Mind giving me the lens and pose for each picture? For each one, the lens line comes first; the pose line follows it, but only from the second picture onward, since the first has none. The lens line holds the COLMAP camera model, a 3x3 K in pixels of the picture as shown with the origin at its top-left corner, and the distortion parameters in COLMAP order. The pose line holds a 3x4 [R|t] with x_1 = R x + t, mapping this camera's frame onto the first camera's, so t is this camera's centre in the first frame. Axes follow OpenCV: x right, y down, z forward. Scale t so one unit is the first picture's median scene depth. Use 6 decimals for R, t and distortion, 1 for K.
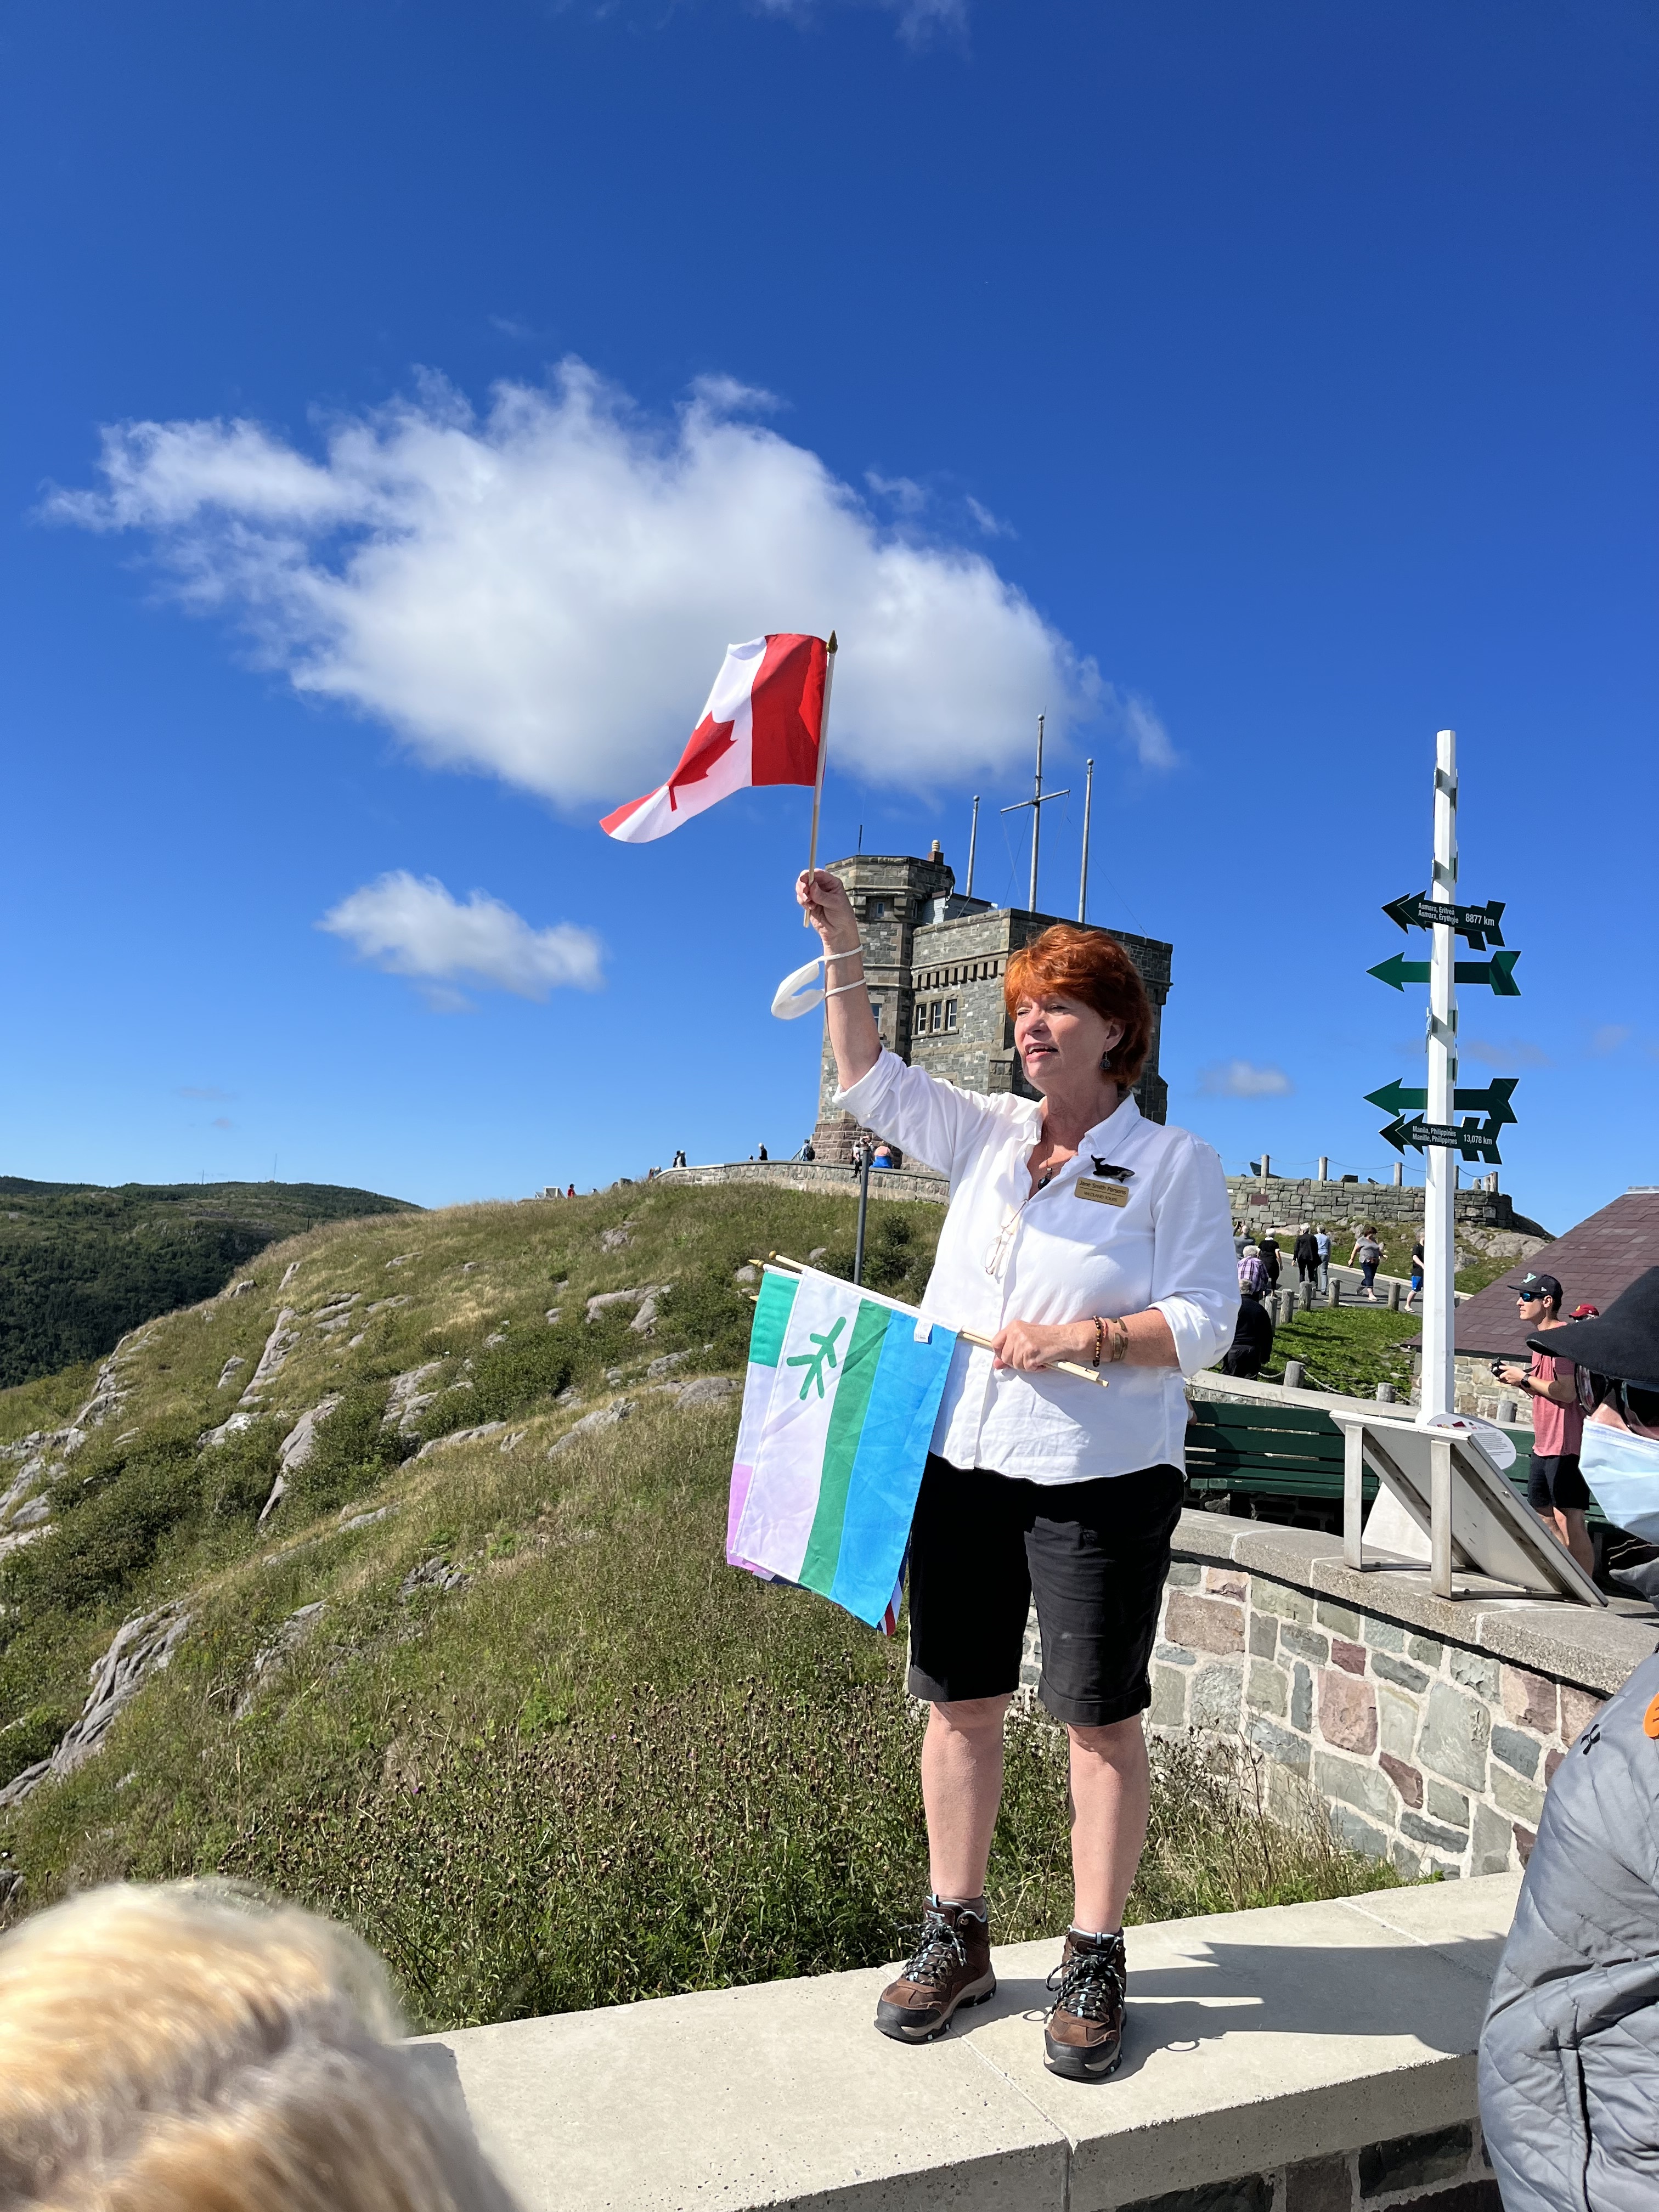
lens RADIAL K [[1629.8, 0, 829.5], [0, 1629.8, 1106.0], [0, 0, 1]] dist [0.056836, -0.053101]
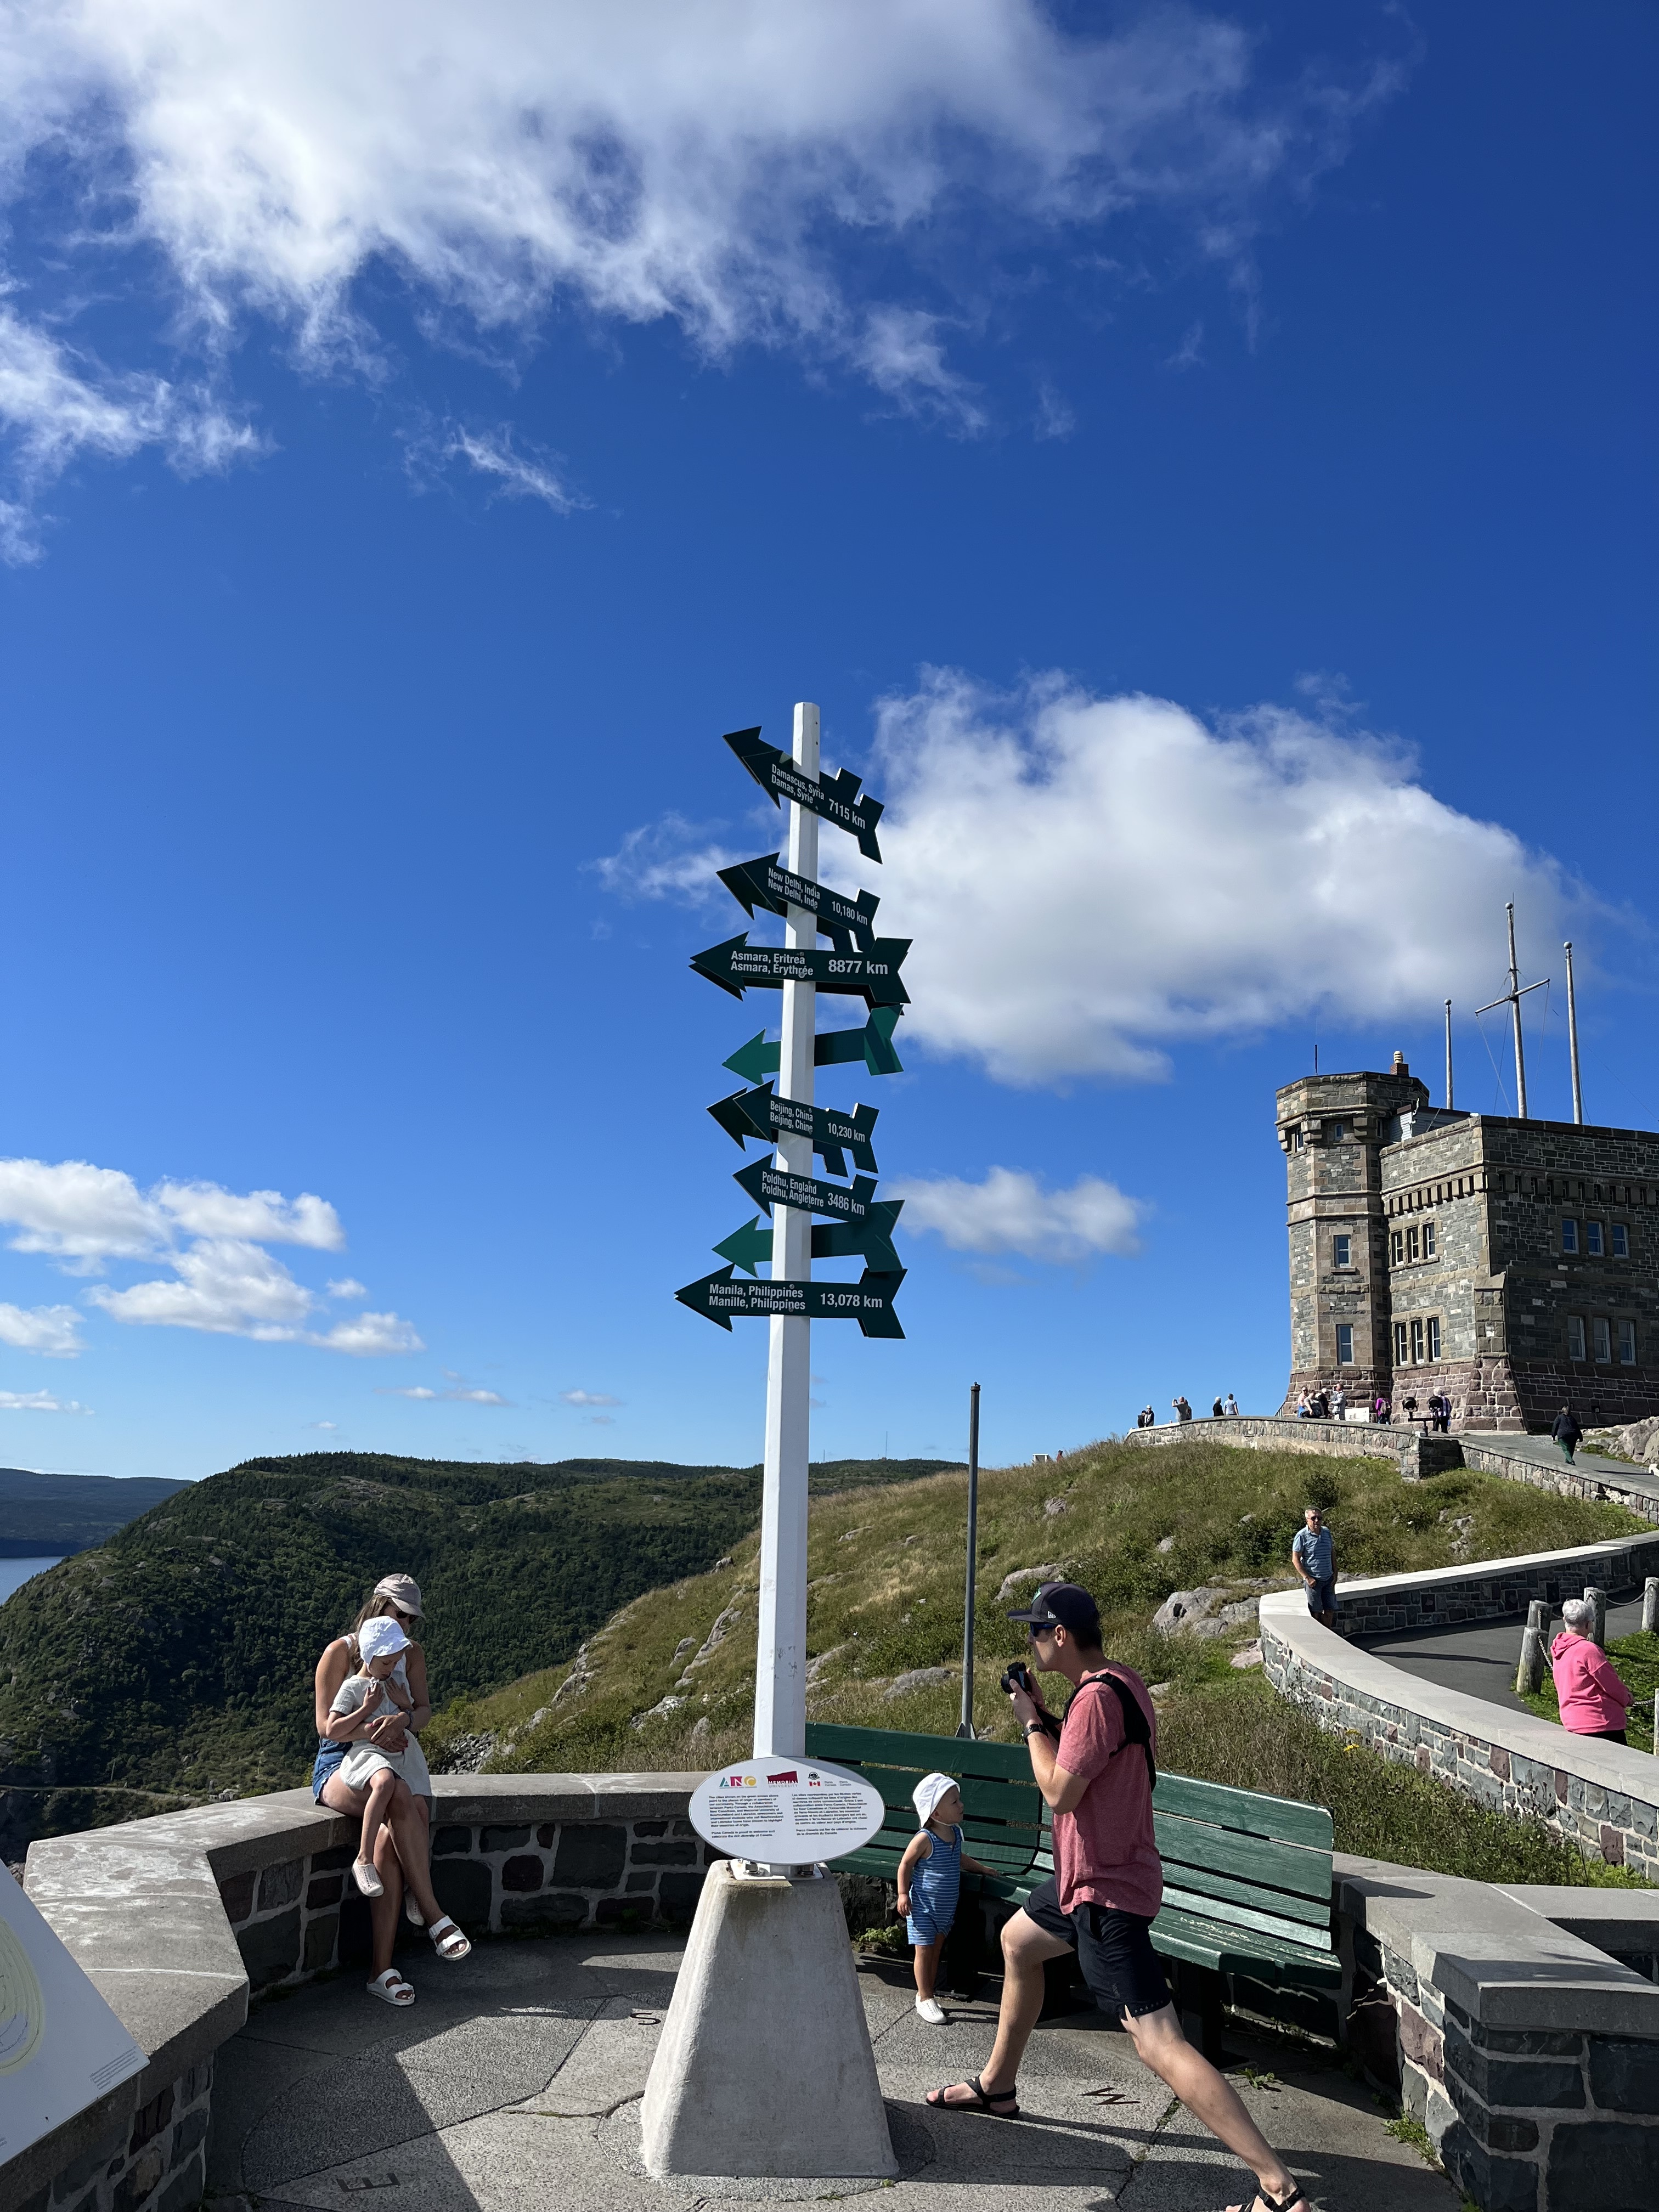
lens RADIAL K [[1629.8, 0, 829.5], [0, 1629.8, 1106.0], [0, 0, 1]] dist [0.056836, -0.053101]
pose [[0.935485, -0.104957, -0.337421, 0.079907], [0.049243, 0.984275, -0.169643, 0.007104], [0.349920, 0.142083, 0.925942, 0.051905]]
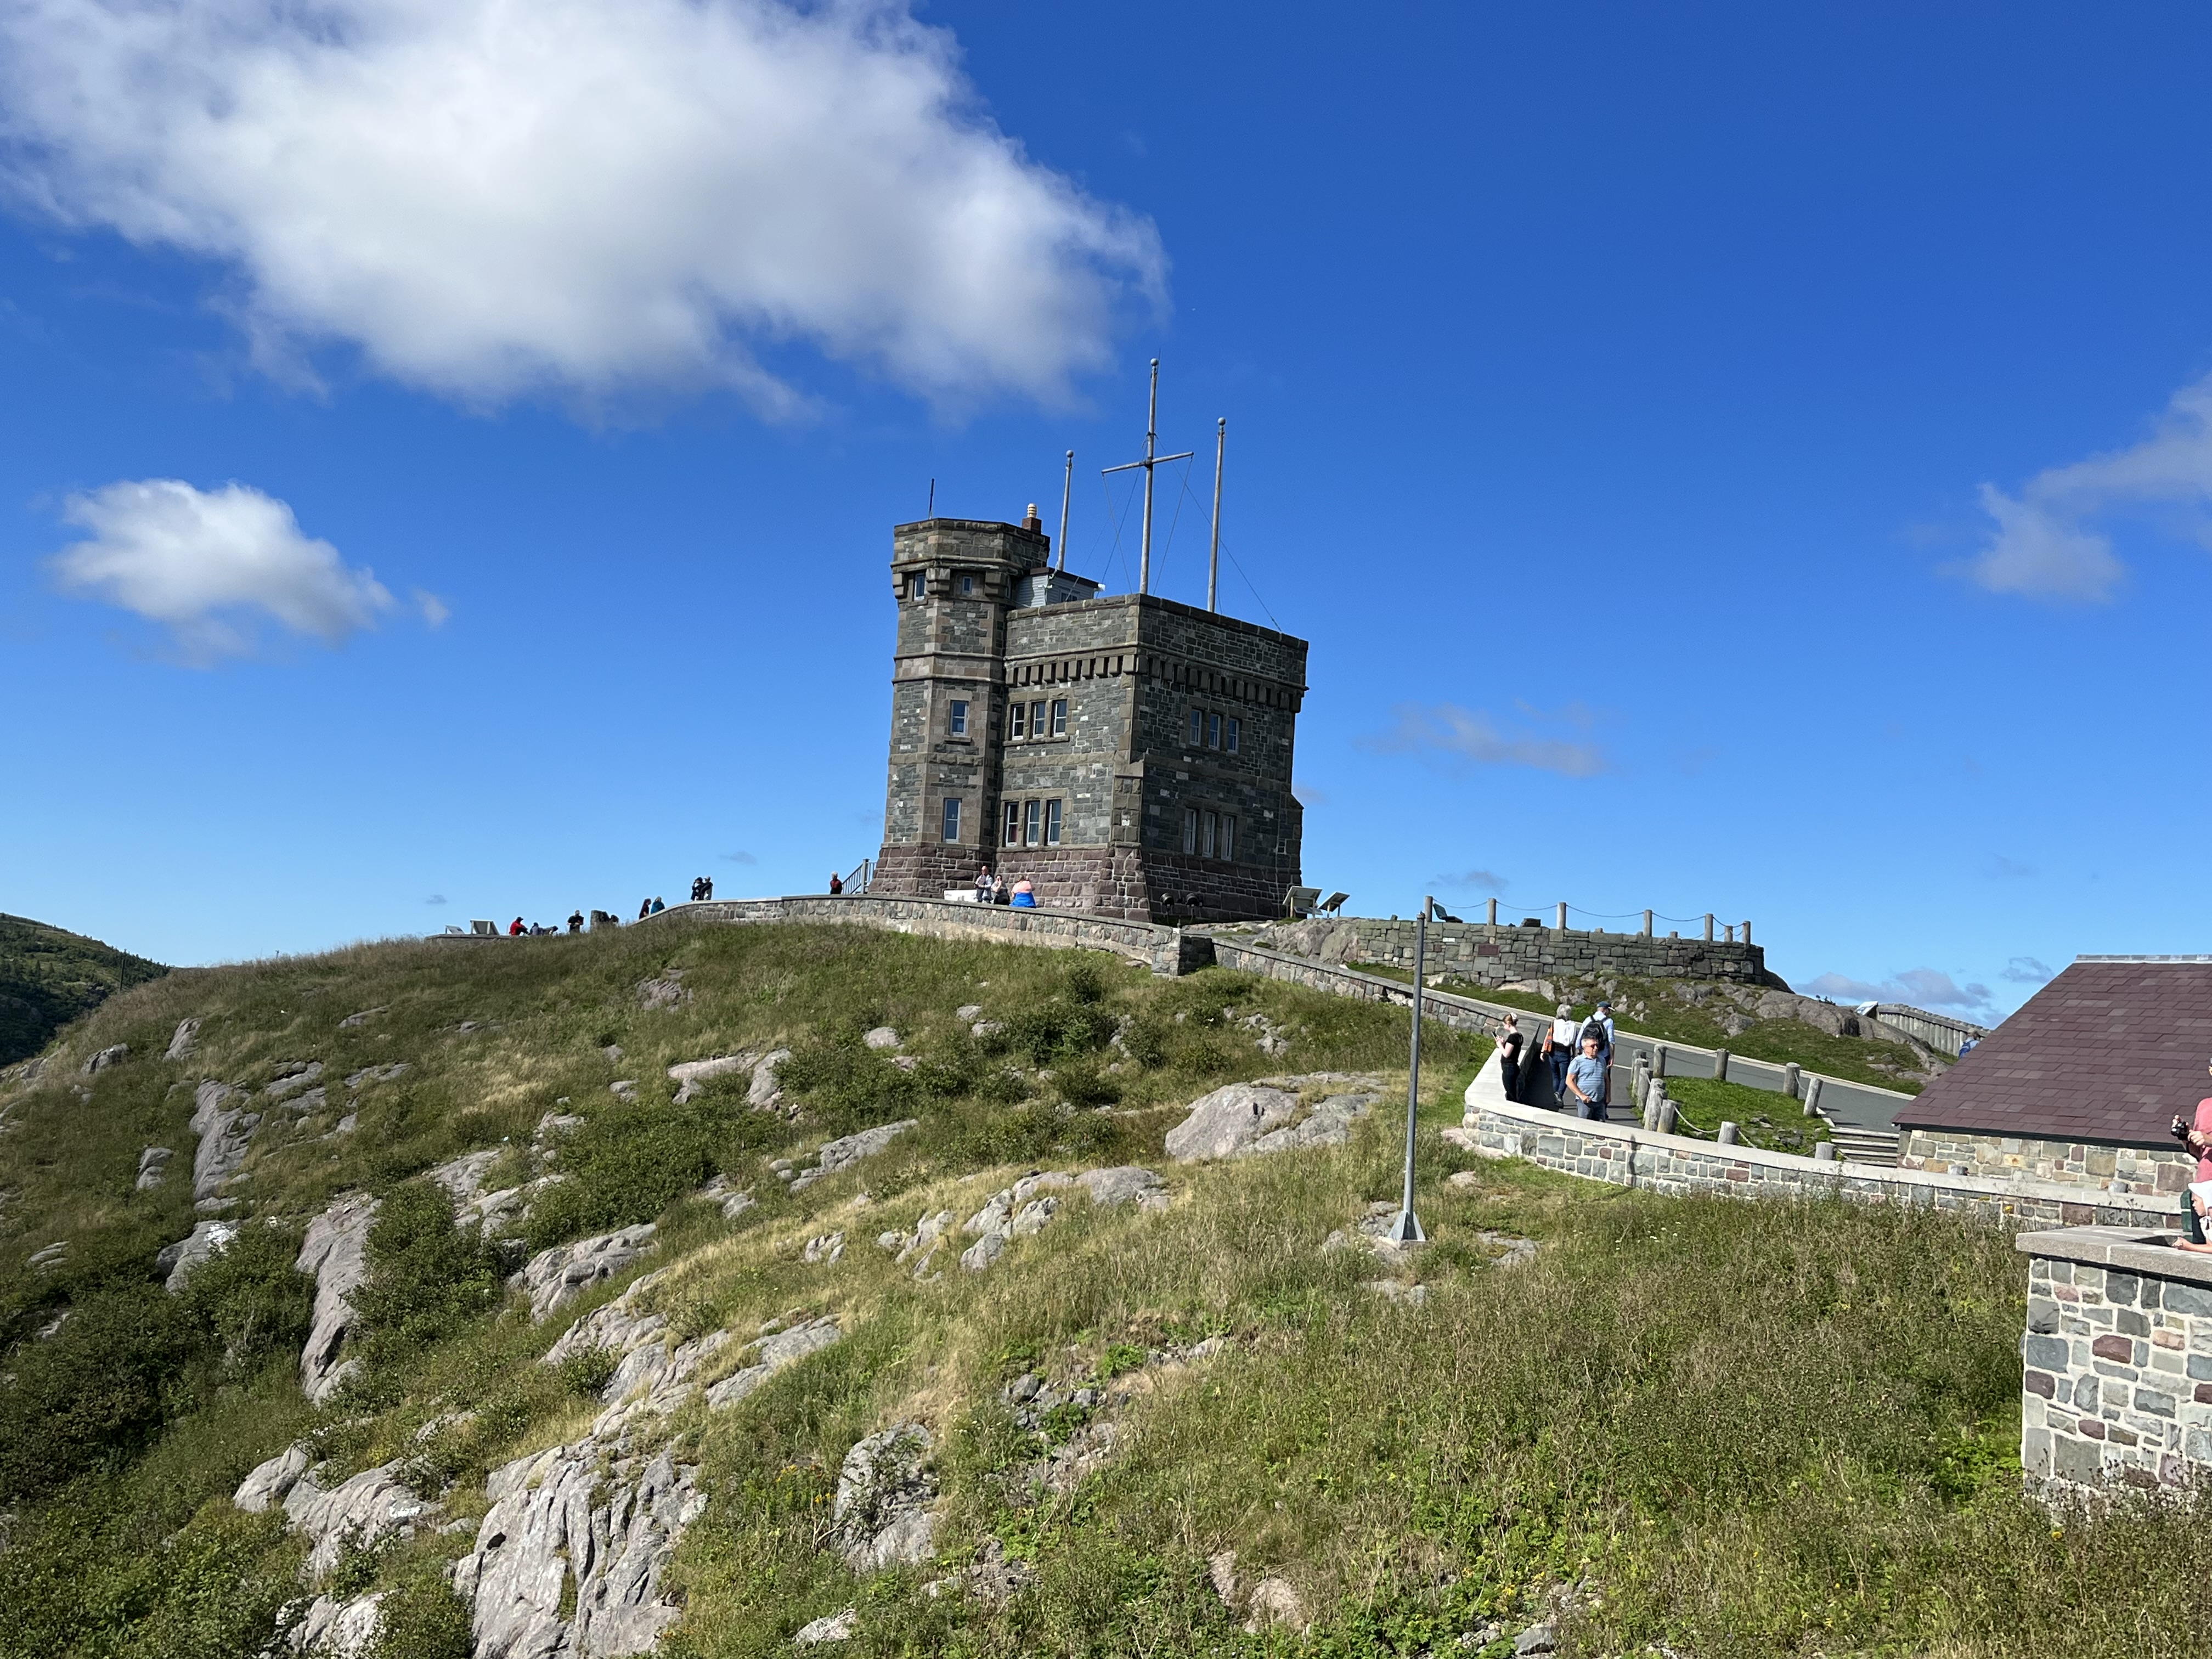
lens RADIAL K [[2082.2, 0, 1095.7], [0, 2082.2, 783.7], [0, 0, 1]] dist [0.037666, -0.028725]
pose [[0.978568, 0.021873, 0.204759, -0.124317], [-0.019456, 0.999715, -0.013812, -0.008894], [-0.205003, 0.009532, 0.978715, -0.033820]]
